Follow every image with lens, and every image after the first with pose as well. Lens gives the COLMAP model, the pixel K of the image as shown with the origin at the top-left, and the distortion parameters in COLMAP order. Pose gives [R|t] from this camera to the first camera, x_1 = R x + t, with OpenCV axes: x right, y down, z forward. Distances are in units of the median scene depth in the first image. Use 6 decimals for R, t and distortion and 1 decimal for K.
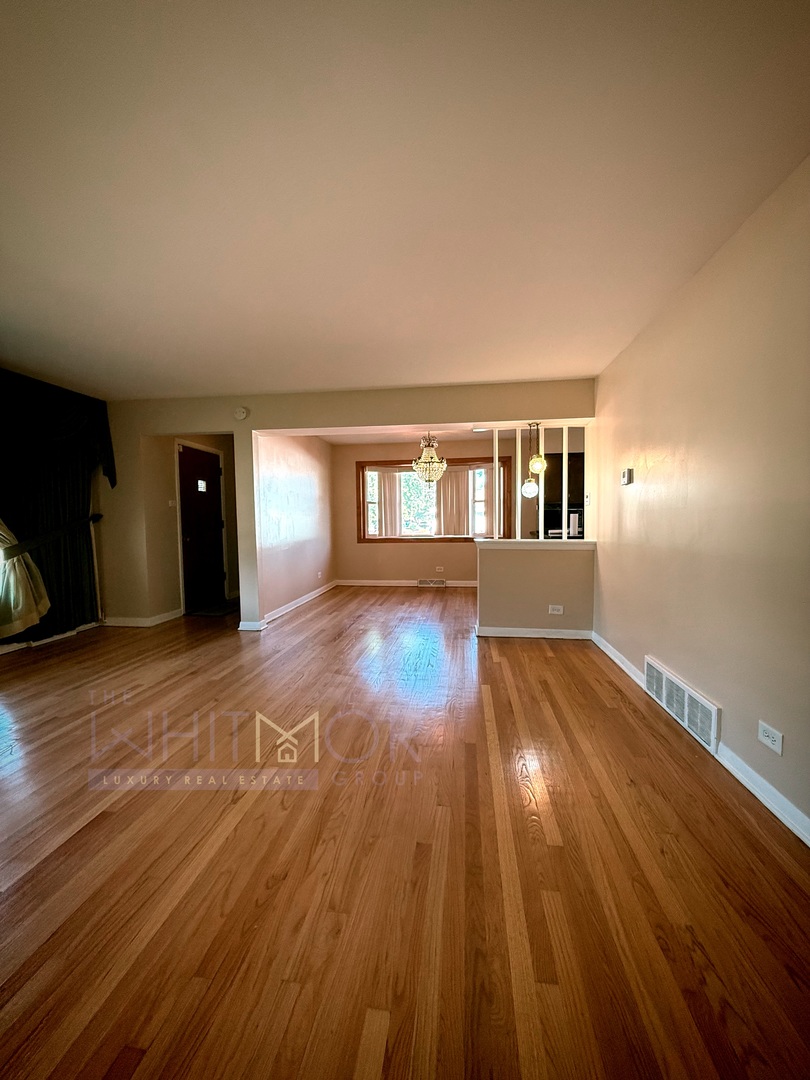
lens RADIAL K [[427.4, 0, 401.7], [0, 427.4, 544.9], [0, 0, 1]] dist [-0.002177, -0.000077]
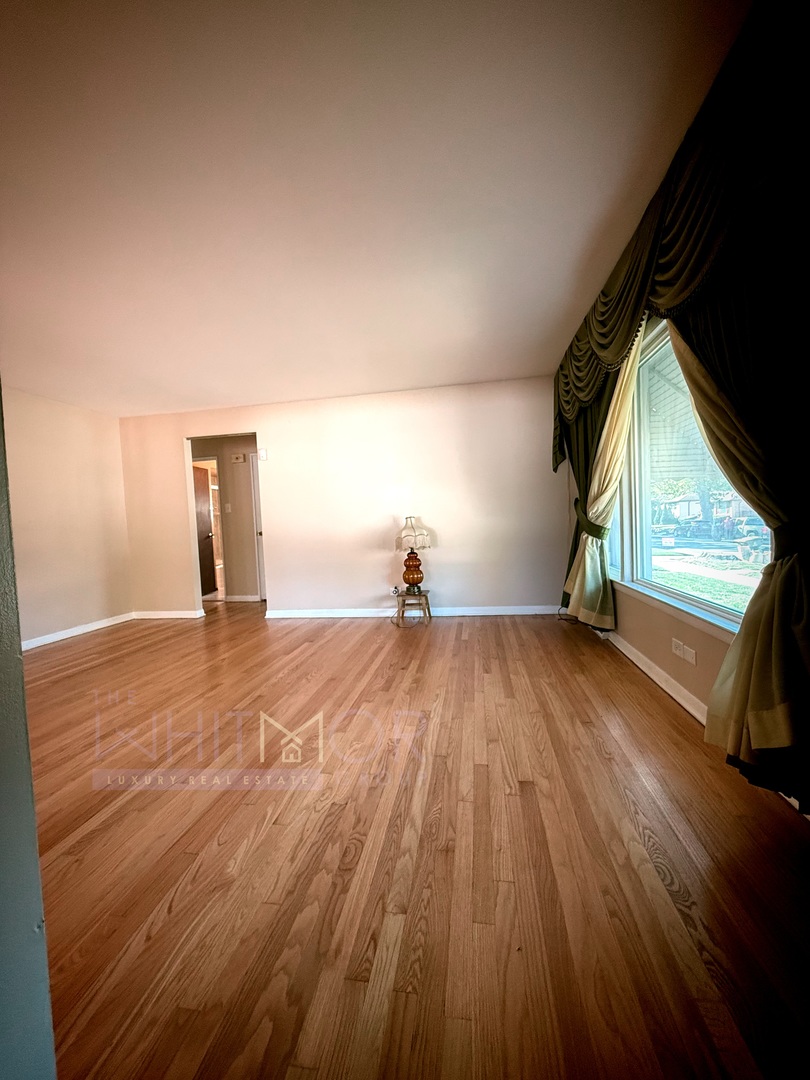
lens RADIAL K [[431.1, 0, 404.8], [0, 431.1, 541.9], [0, 0, 1]] dist [0.000000, -0.000106]
pose [[-0.998540, 0.048411, 0.023976, -0.510601], [0.050540, 0.993895, 0.098070, -0.033201], [-0.019082, 0.099139, -0.994891, 1.140103]]
